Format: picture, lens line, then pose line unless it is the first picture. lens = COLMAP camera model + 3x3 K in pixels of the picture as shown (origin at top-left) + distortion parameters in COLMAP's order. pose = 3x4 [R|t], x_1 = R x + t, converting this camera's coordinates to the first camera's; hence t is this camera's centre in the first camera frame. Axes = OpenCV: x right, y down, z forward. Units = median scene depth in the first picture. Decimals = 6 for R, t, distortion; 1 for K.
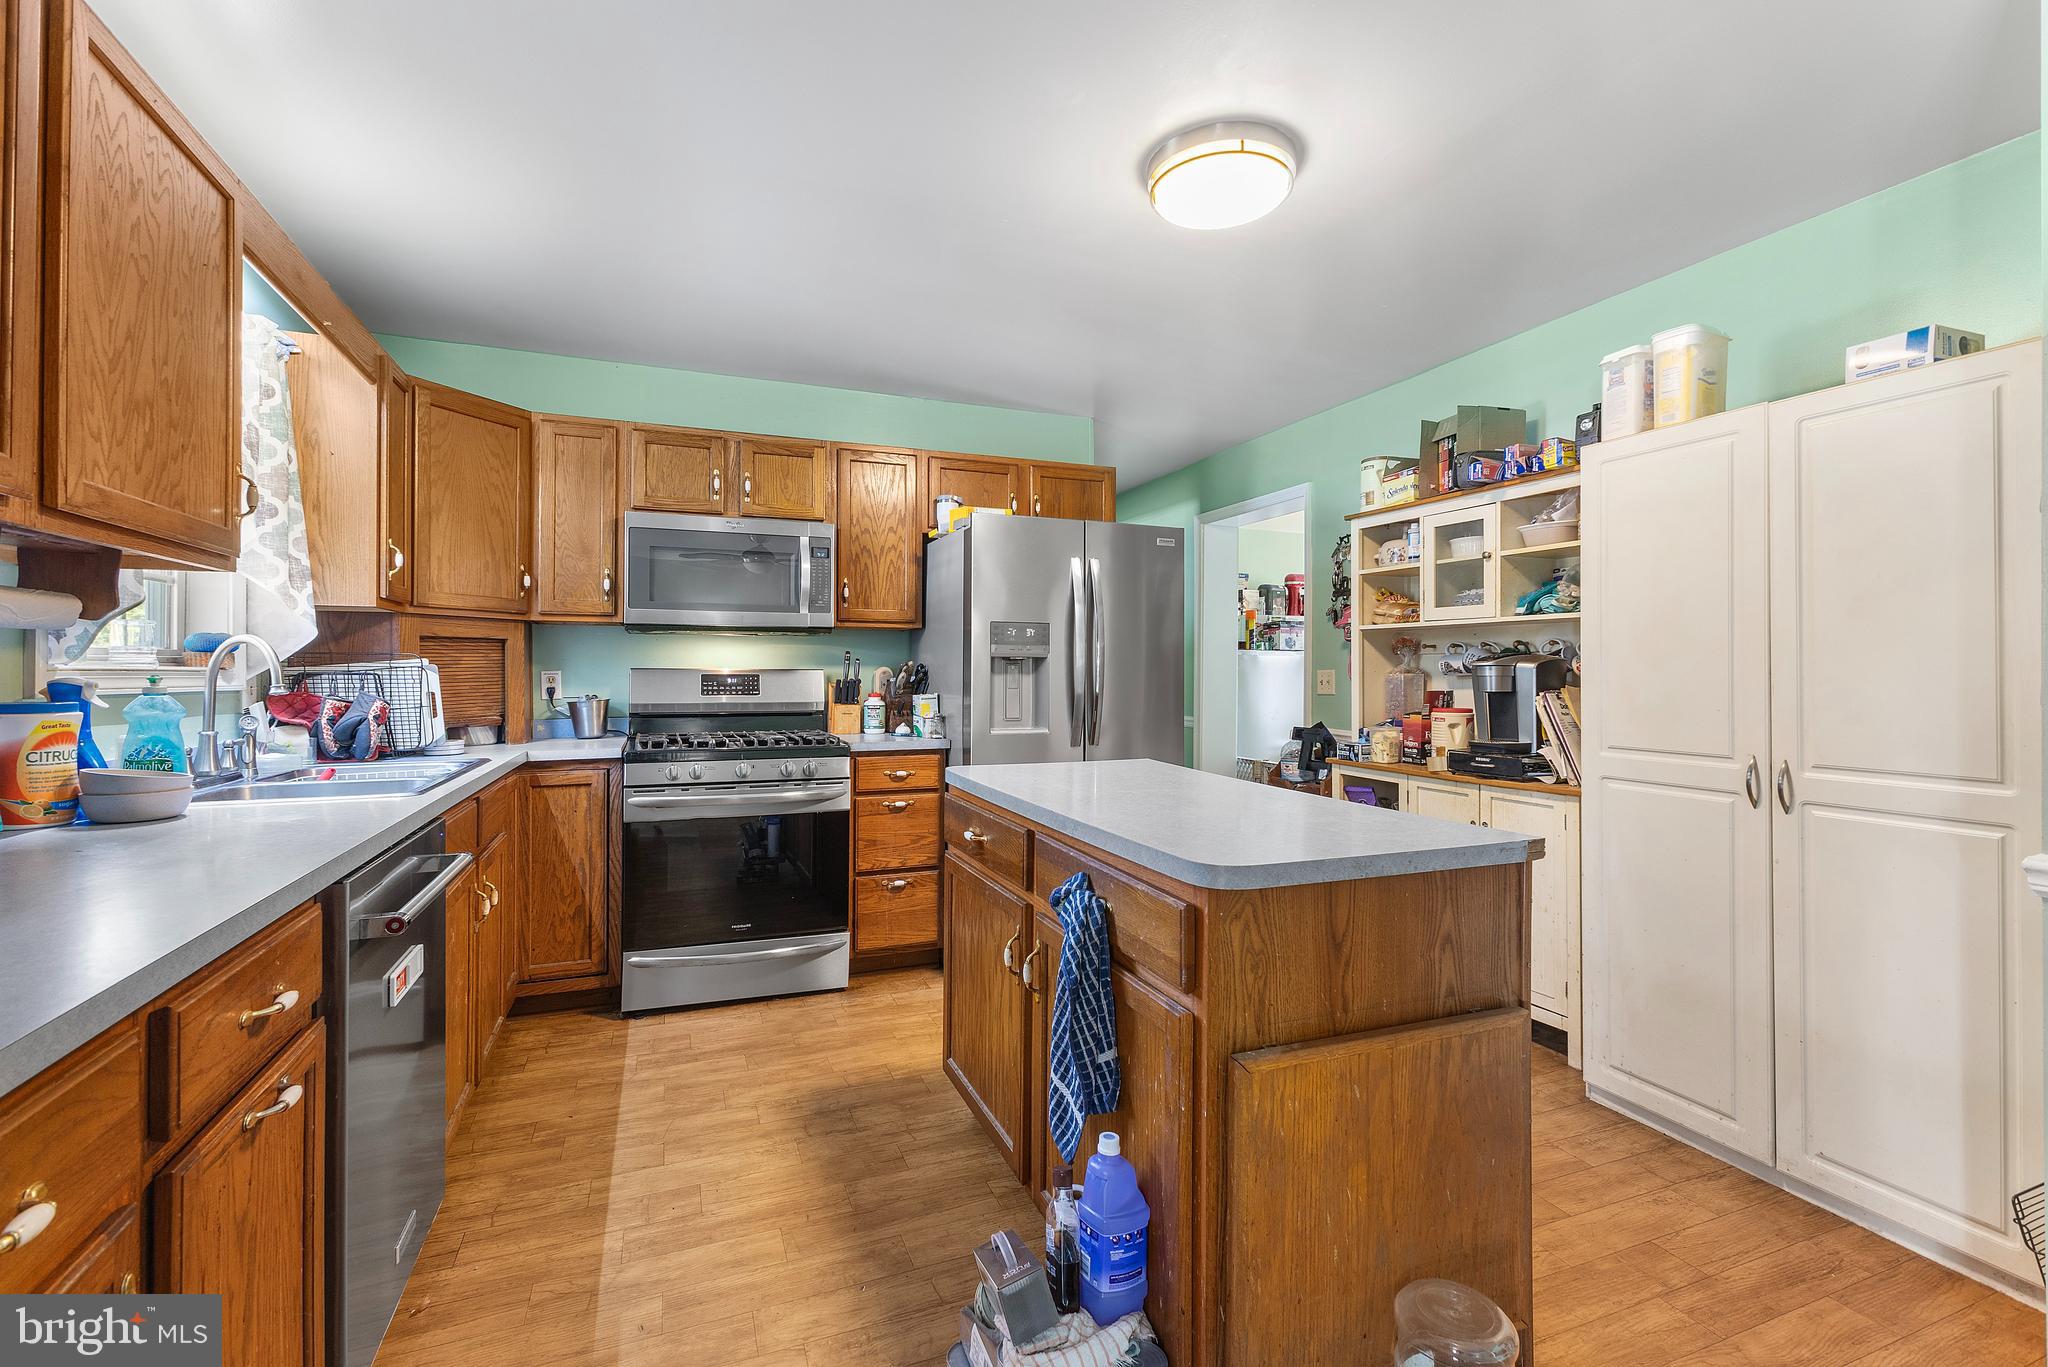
lens RADIAL K [[888.6, 0, 1024.3], [0, 888.6, 671.6], [0, 0, 1]] dist [0.015123, -0.002737]
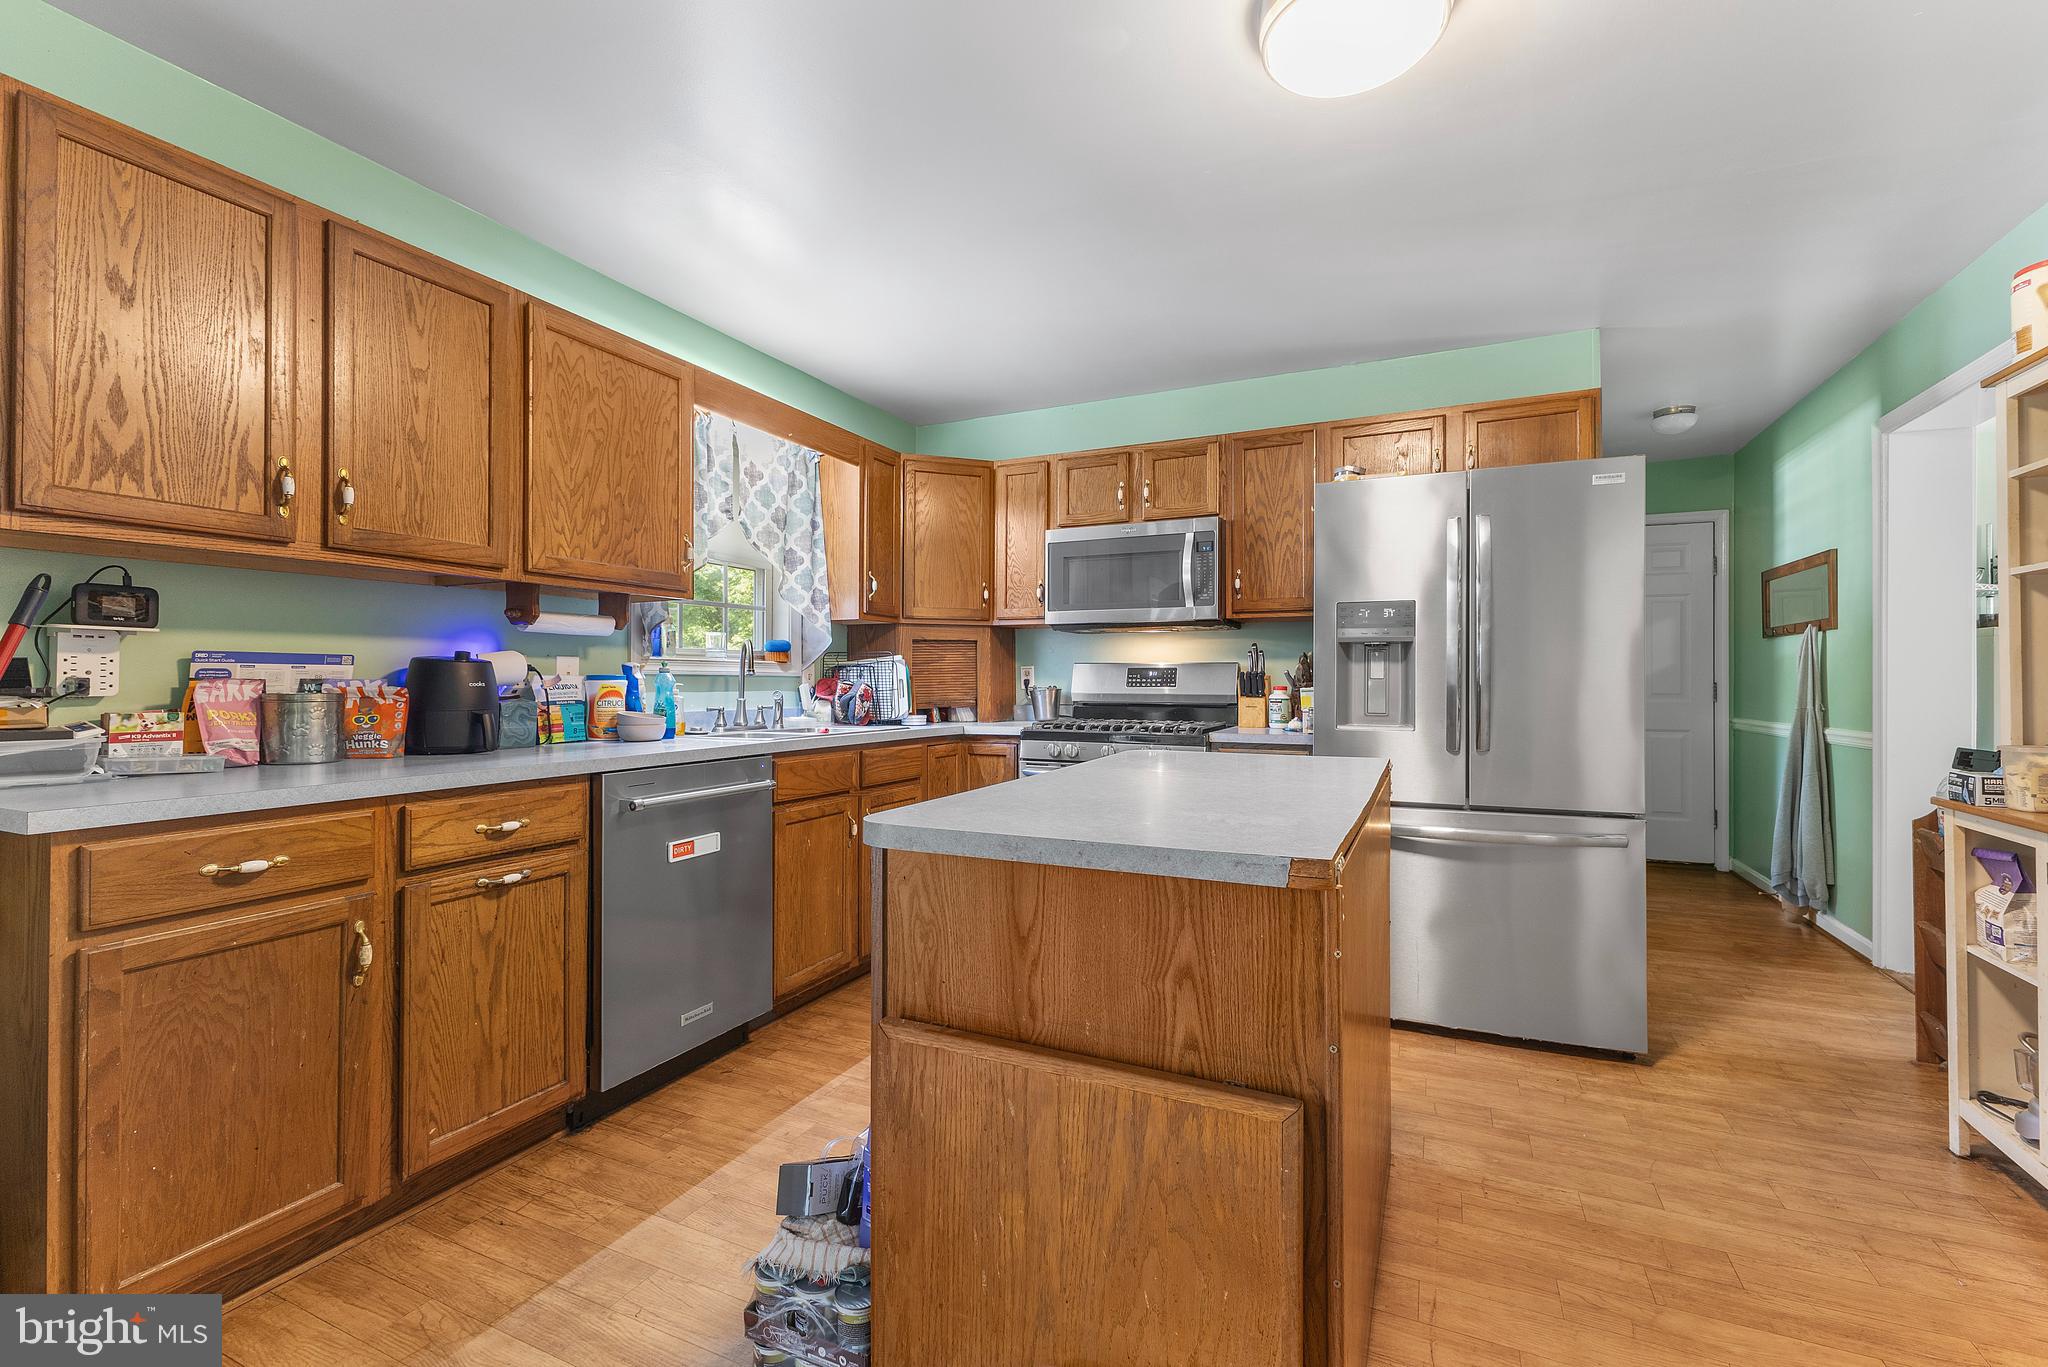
lens RADIAL K [[888.6, 0, 1027.7], [0, 888.6, 676.9], [0, 0, 1]] dist [0.015123, -0.002737]
pose [[0.686335, -0.004308, -0.727273, 0.505532], [0.000524, 0.999985, -0.005429, 0.028774], [0.727285, 0.003345, 0.686327, 0.208163]]
